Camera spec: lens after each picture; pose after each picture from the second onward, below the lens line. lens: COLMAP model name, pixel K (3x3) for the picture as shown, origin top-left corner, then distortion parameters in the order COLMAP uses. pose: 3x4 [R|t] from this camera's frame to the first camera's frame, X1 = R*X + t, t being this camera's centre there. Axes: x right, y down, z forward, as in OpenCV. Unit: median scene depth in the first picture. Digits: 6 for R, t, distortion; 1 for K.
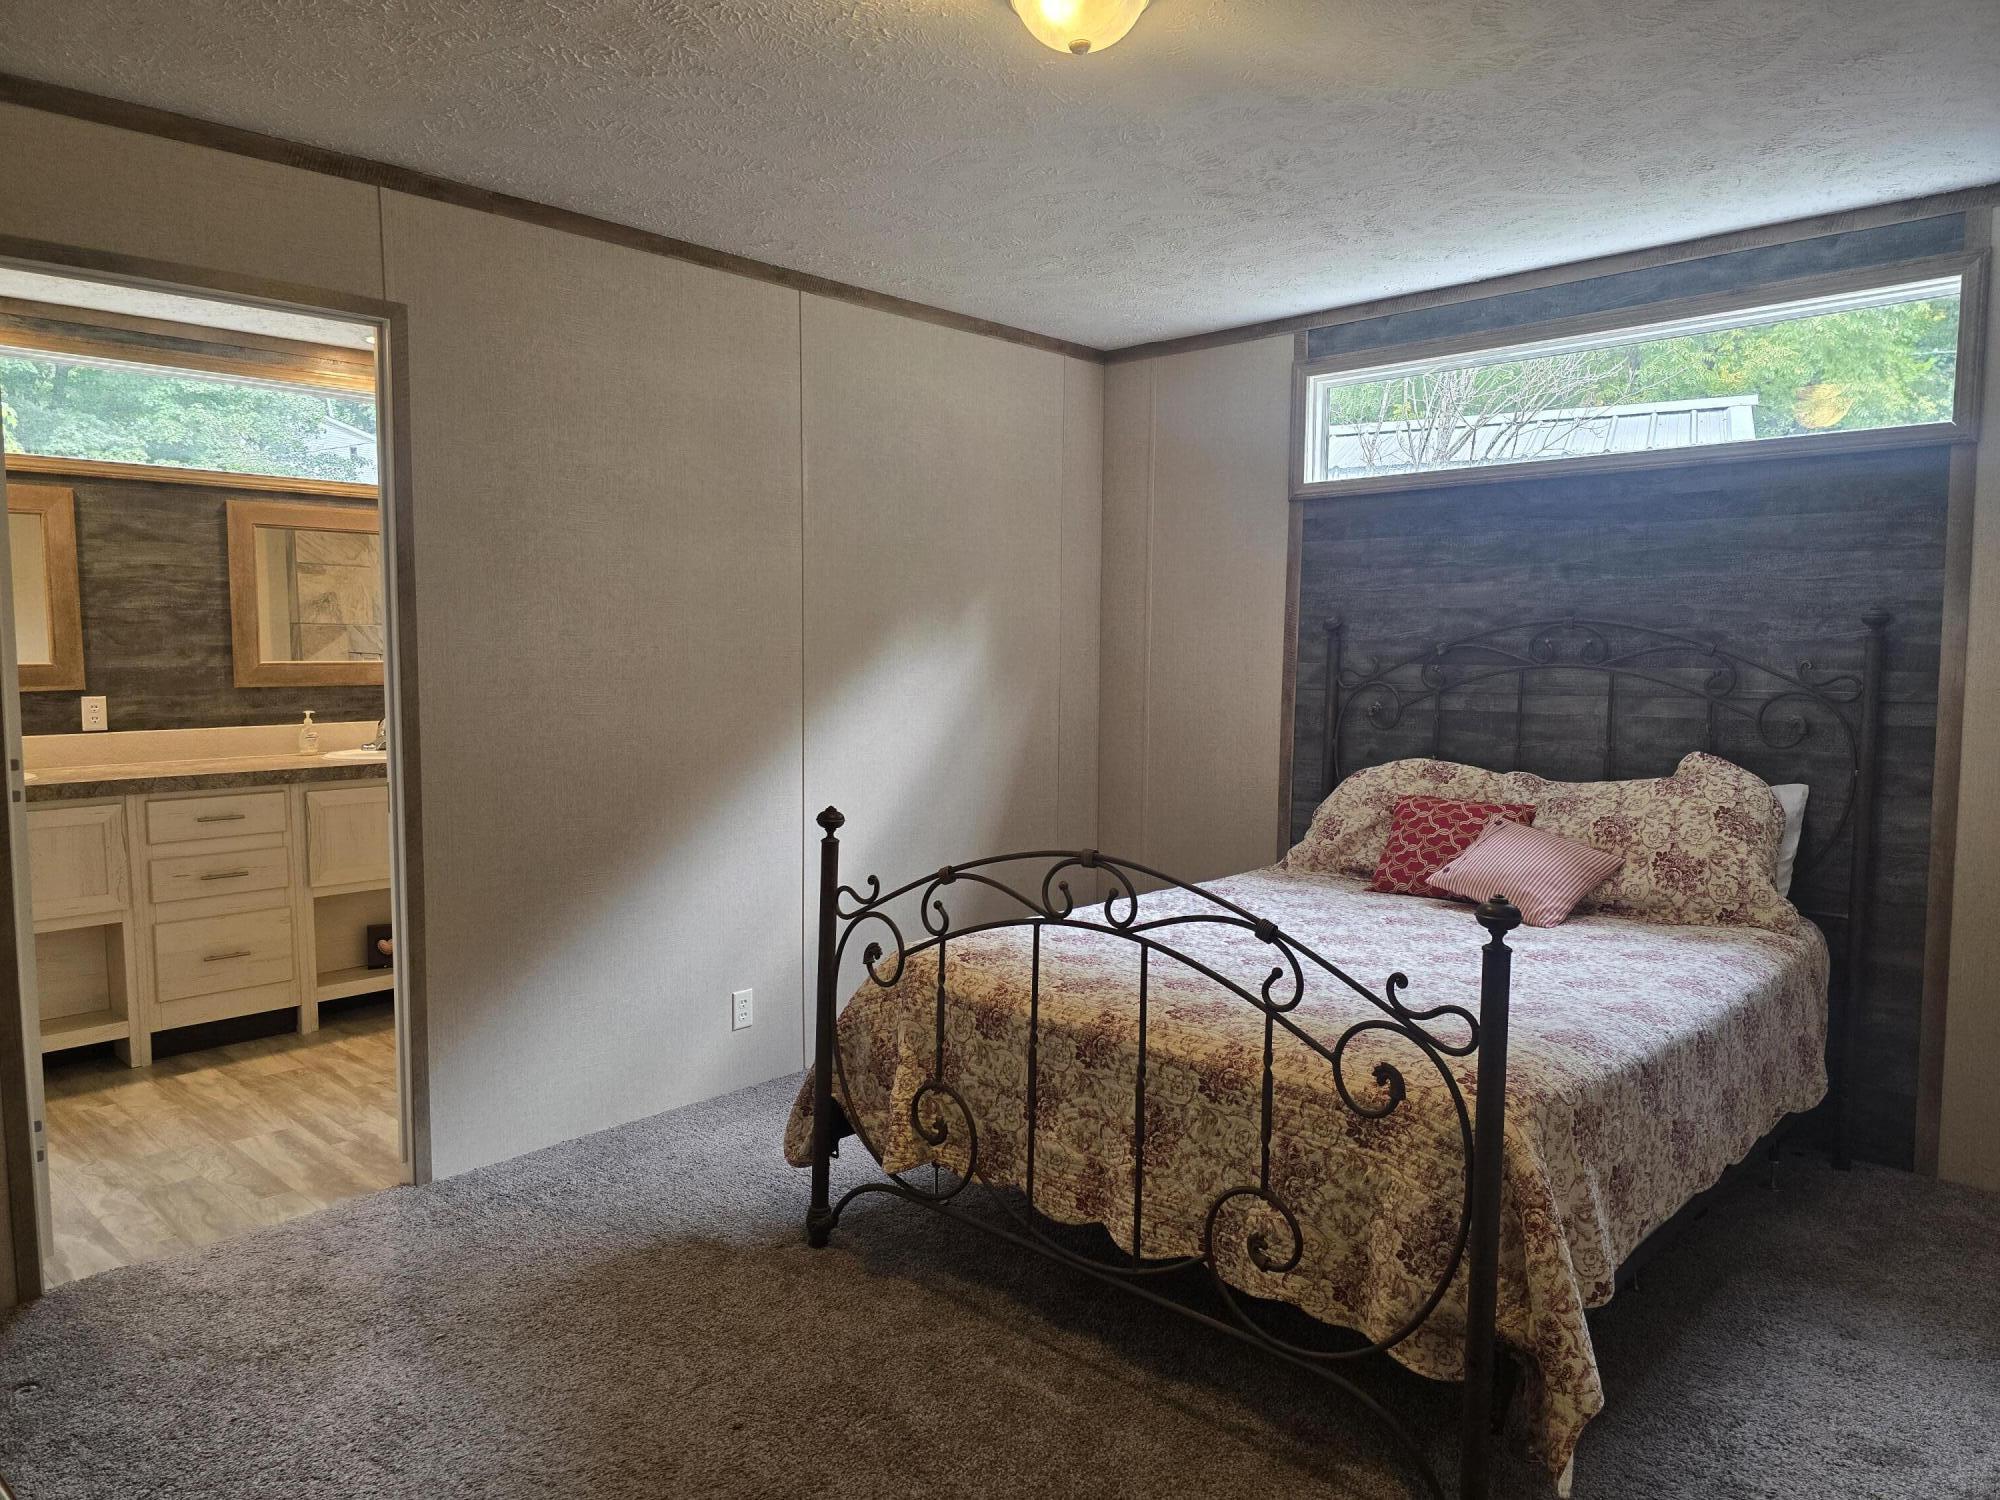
lens RADIAL K [[1347.5, 0, 997.8], [0, 1347.5, 756.0], [0, 0, 1]] dist [0.059309, -0.057892]
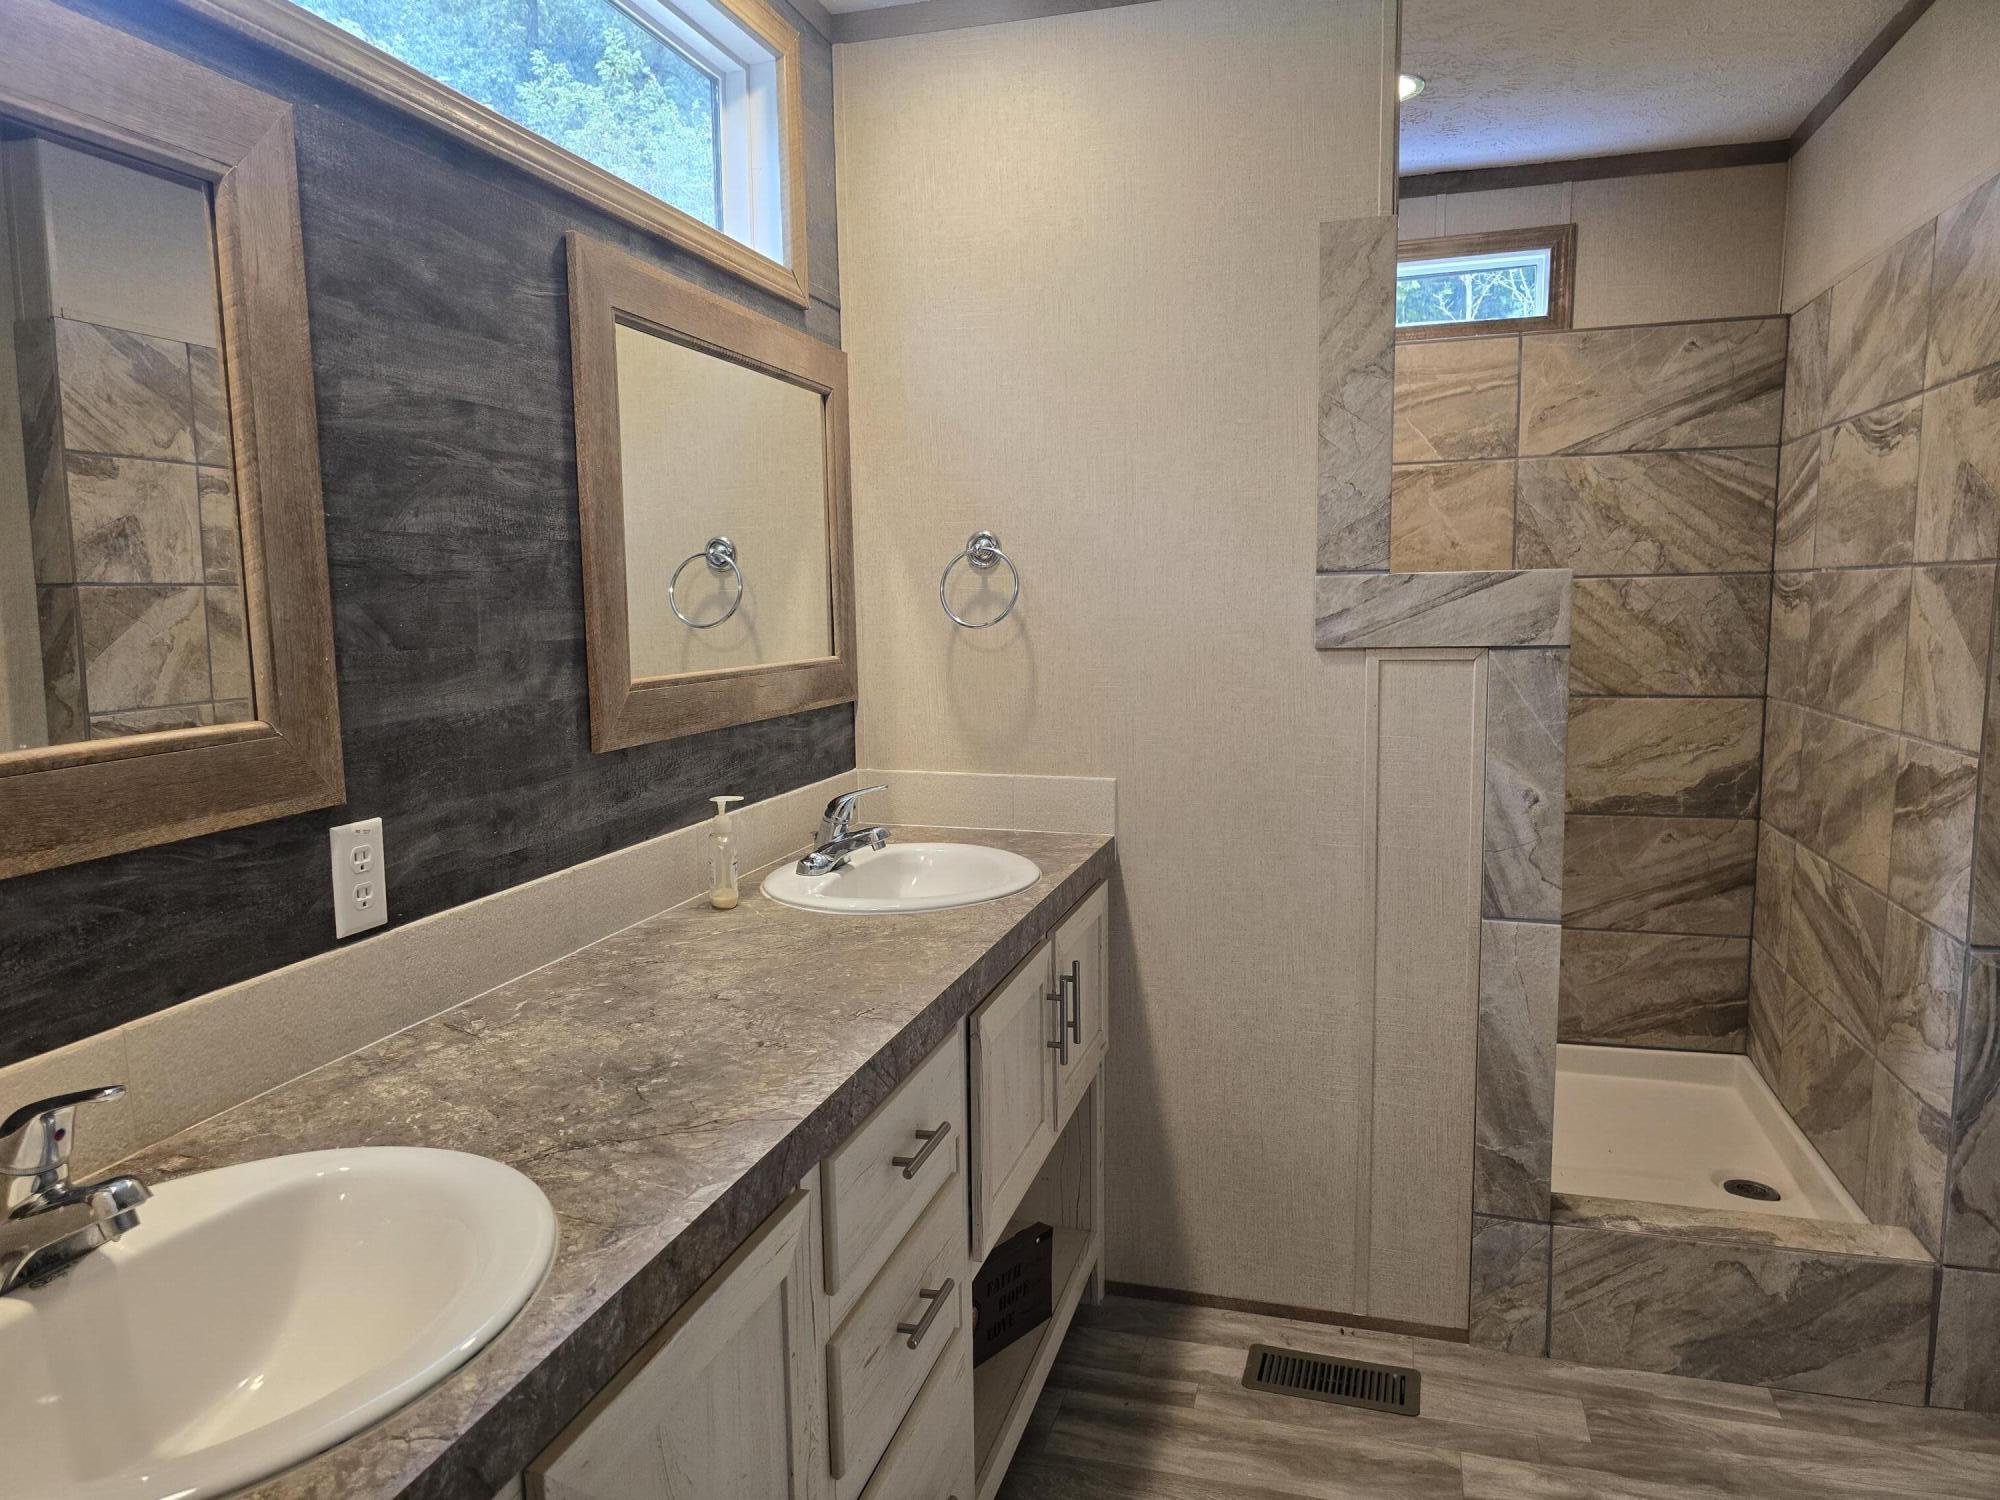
lens RADIAL K [[1347.5, 0, 997.8], [0, 1347.5, 755.6], [0, 0, 1]] dist [0.059309, -0.057892]
pose [[0.889559, -0.071569, 0.451178, -0.657654], [0.056833, 0.997317, 0.046148, -0.063103], [-0.453270, -0.015410, 0.891240, 0.652005]]
